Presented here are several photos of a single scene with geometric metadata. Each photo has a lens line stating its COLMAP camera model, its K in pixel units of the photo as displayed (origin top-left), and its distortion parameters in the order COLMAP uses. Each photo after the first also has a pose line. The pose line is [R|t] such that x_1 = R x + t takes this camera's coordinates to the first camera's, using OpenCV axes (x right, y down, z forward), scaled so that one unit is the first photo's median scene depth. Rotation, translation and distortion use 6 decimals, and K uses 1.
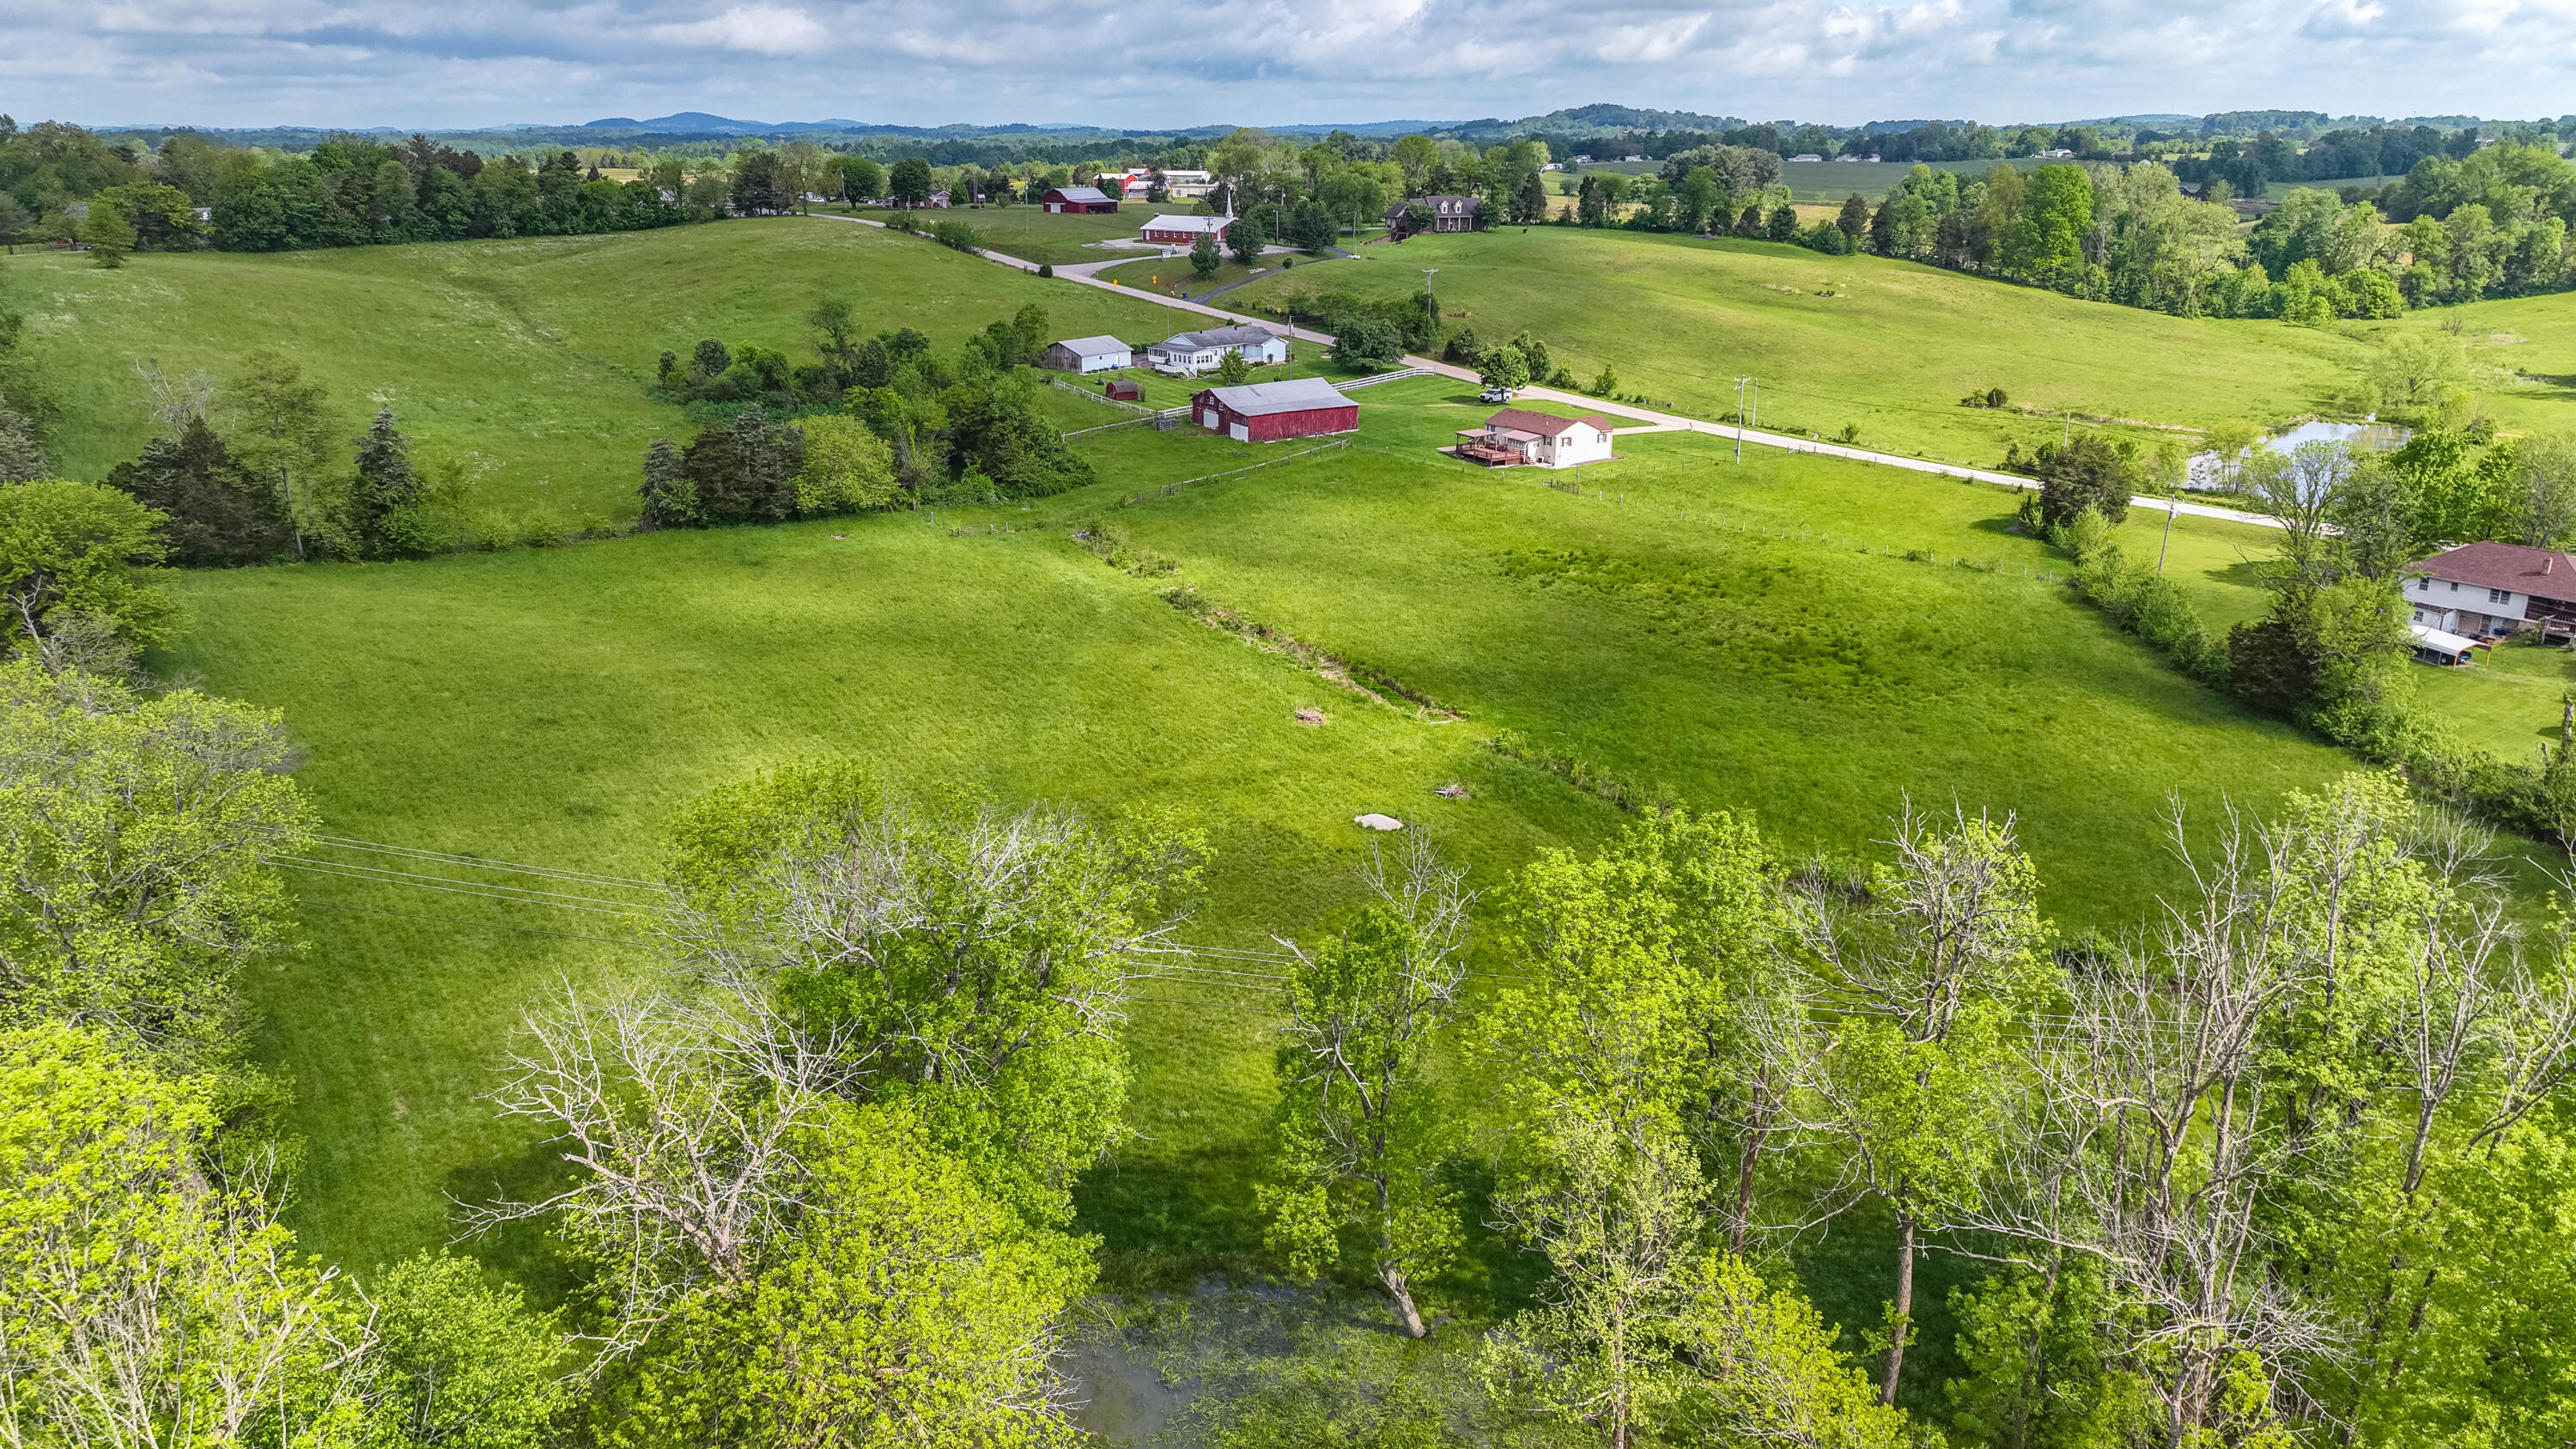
lens RADIAL K [[1820.7, 0, 1277.3], [0, 1820.7, 721.5], [0, 0, 1]] dist [0.007993, 0.002970]
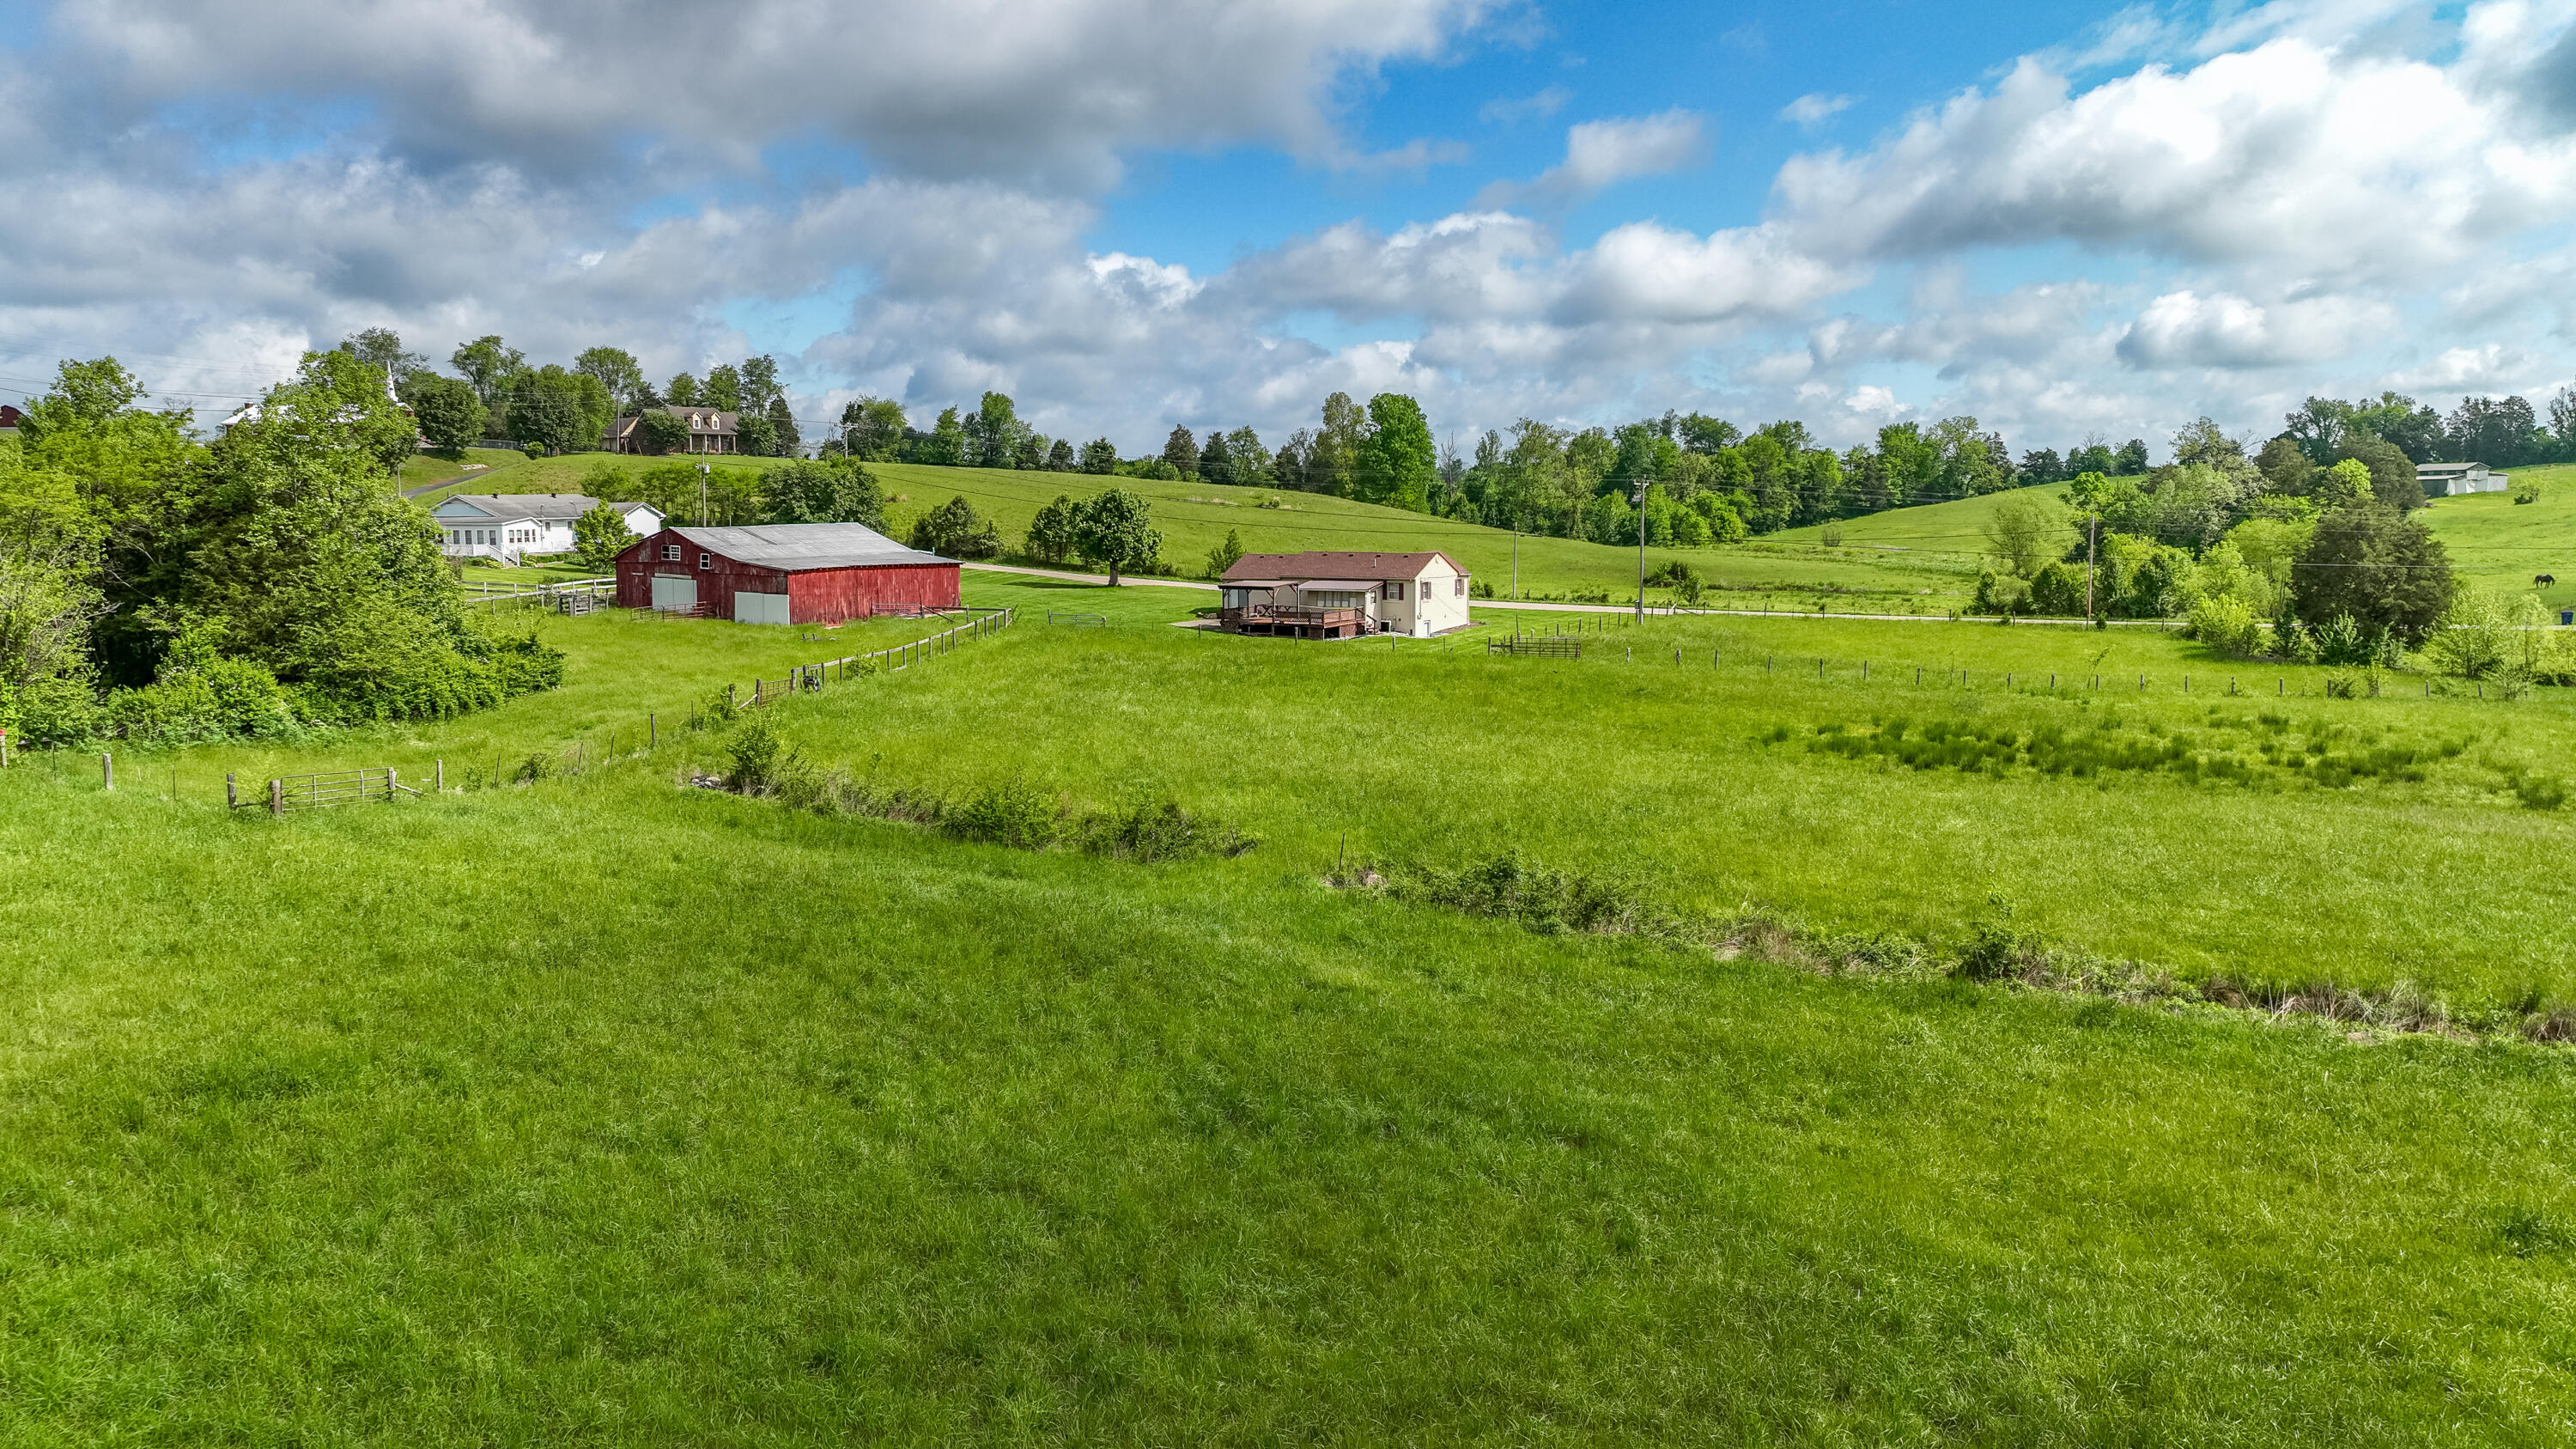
lens RADIAL K [[1820.7, 0, 1277.3], [0, 1820.7, 721.5], [0, 0, 1]] dist [0.007993, 0.002970]
pose [[0.863212, -0.062006, 0.501019, -0.144351], [0.157358, 0.976034, -0.150320, -0.041587], [-0.479691, 0.208598, 0.852282, 0.559341]]
